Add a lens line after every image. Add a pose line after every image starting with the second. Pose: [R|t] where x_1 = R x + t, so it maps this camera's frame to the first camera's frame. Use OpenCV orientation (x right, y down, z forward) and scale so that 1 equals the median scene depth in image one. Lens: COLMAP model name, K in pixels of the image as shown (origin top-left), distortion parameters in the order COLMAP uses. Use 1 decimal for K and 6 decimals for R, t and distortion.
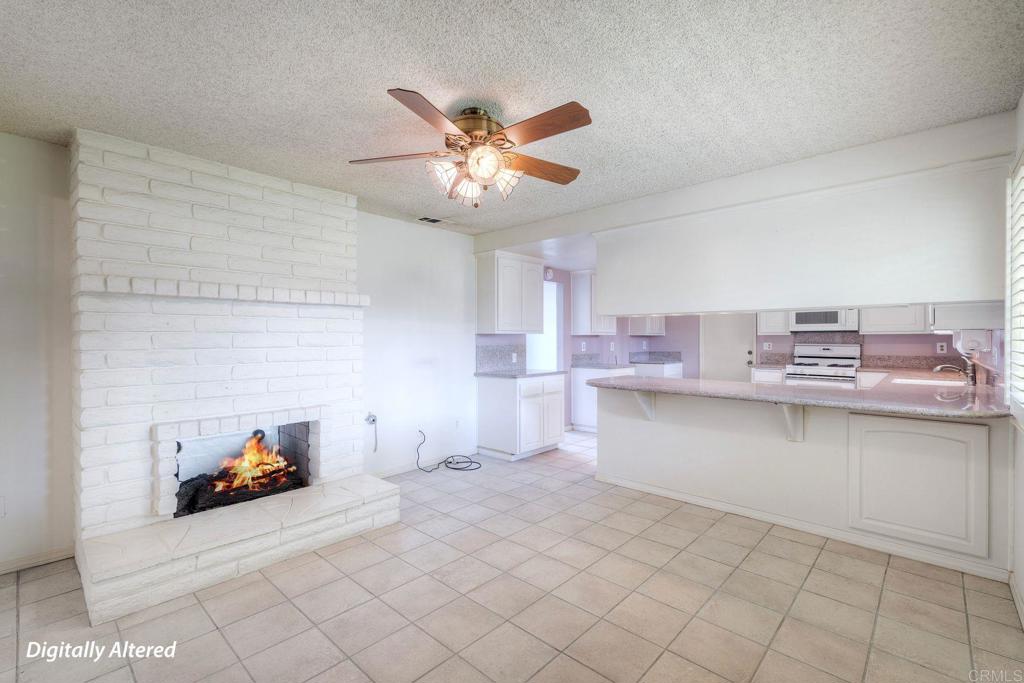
lens RADIAL K [[460.3, 0, 507.9], [0, 460.3, 340.4], [0, 0, 1]] dist [0.001900, 0.000157]
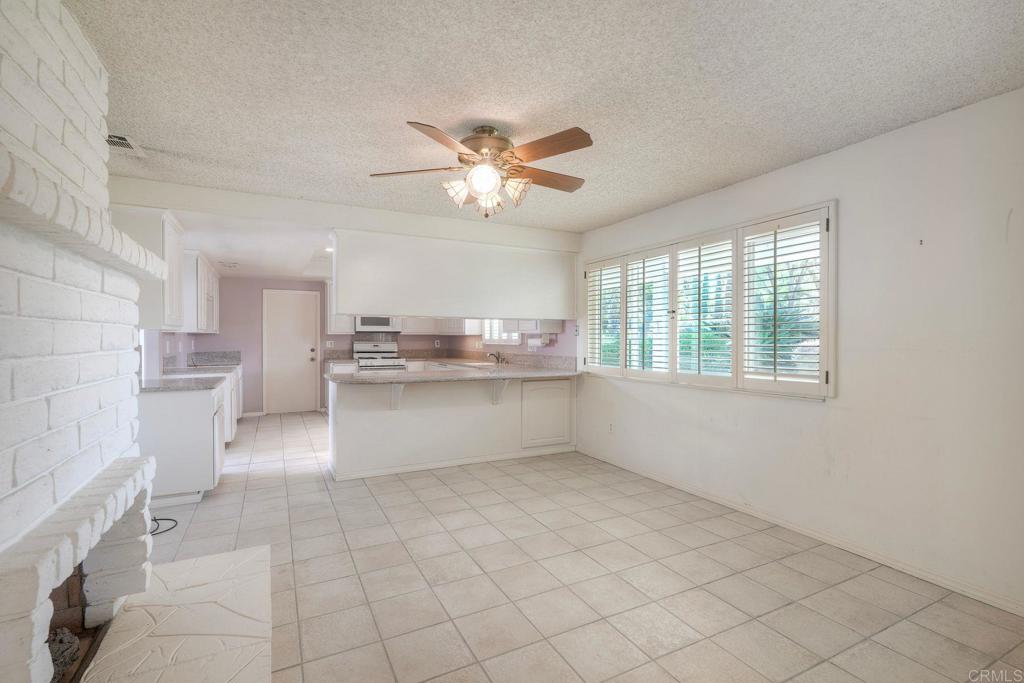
lens RADIAL K [[460.3, 0, 517.5], [0, 460.3, 338.4], [0, 0, 1]] dist [0.001900, 0.000157]
pose [[0.333383, 0.000886, 0.942791, -0.426952], [0.002216, 0.999996, -0.001724, 0.001853], [-0.942789, 0.002664, 0.333379, 0.222800]]
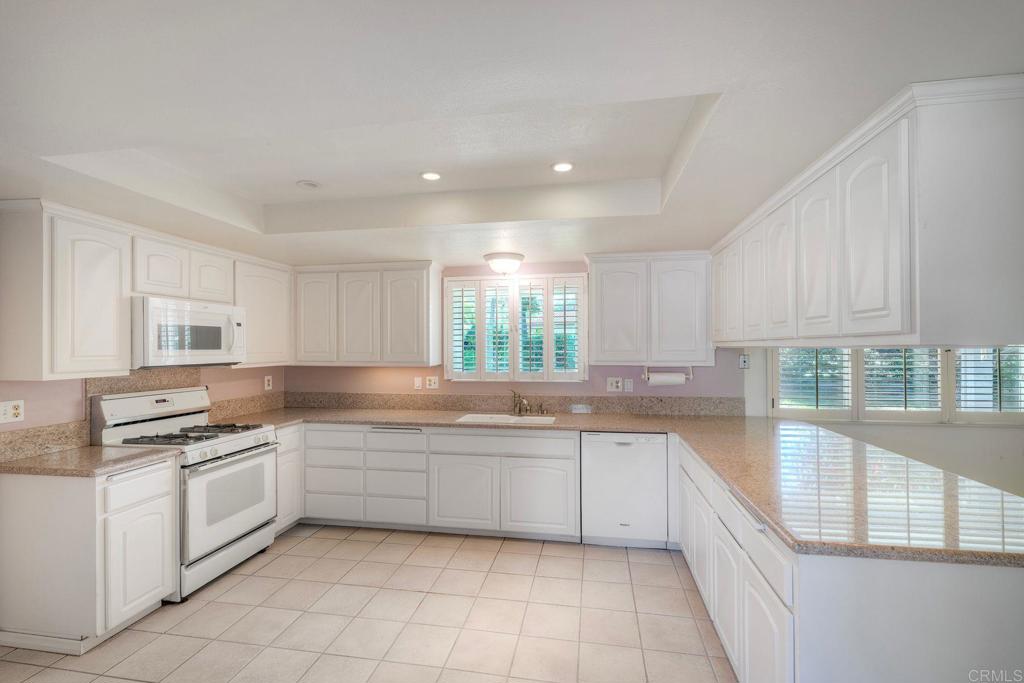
lens RADIAL K [[460.3, 0, 532.1], [0, 460.3, 342.3], [0, 0, 1]] dist [0.001900, 0.000157]
pose [[-0.533411, 0.012257, 0.845767, 0.075716], [0.008772, 0.999921, -0.008959, -0.038910], [-0.845811, 0.002640, -0.533477, 1.028627]]
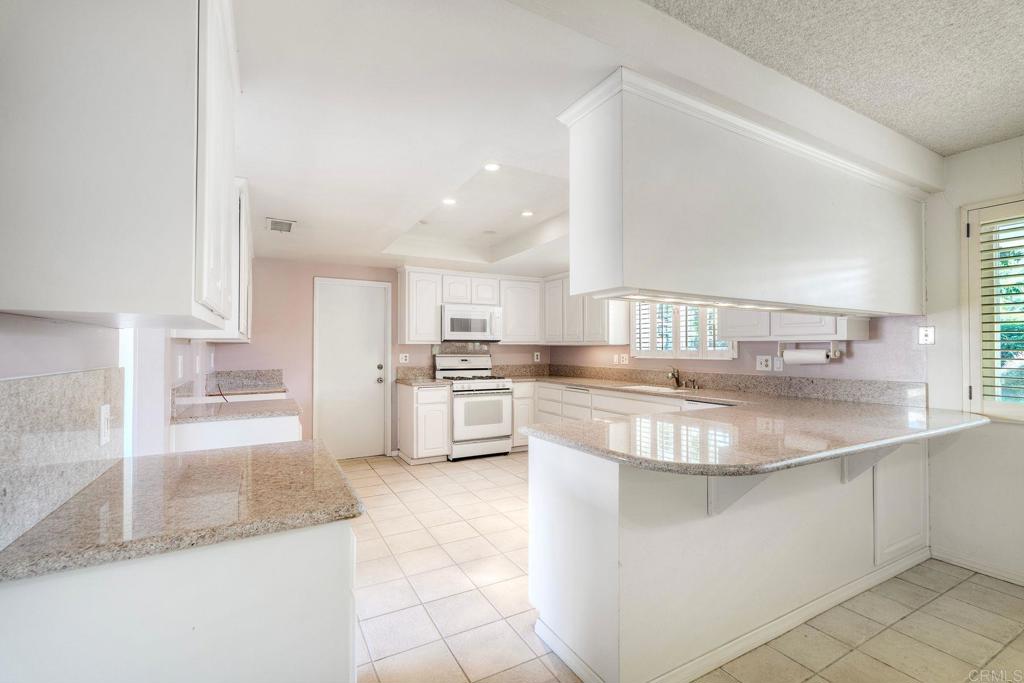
lens RADIAL K [[460.3, 0, 513.0], [0, 460.3, 342.5], [0, 0, 1]] dist [0.001900, 0.000157]
pose [[0.331832, 0.015069, 0.943218, -0.148692], [0.003592, 0.999845, -0.017238, 0.000031], [-0.943332, 0.009108, 0.331727, 0.673931]]
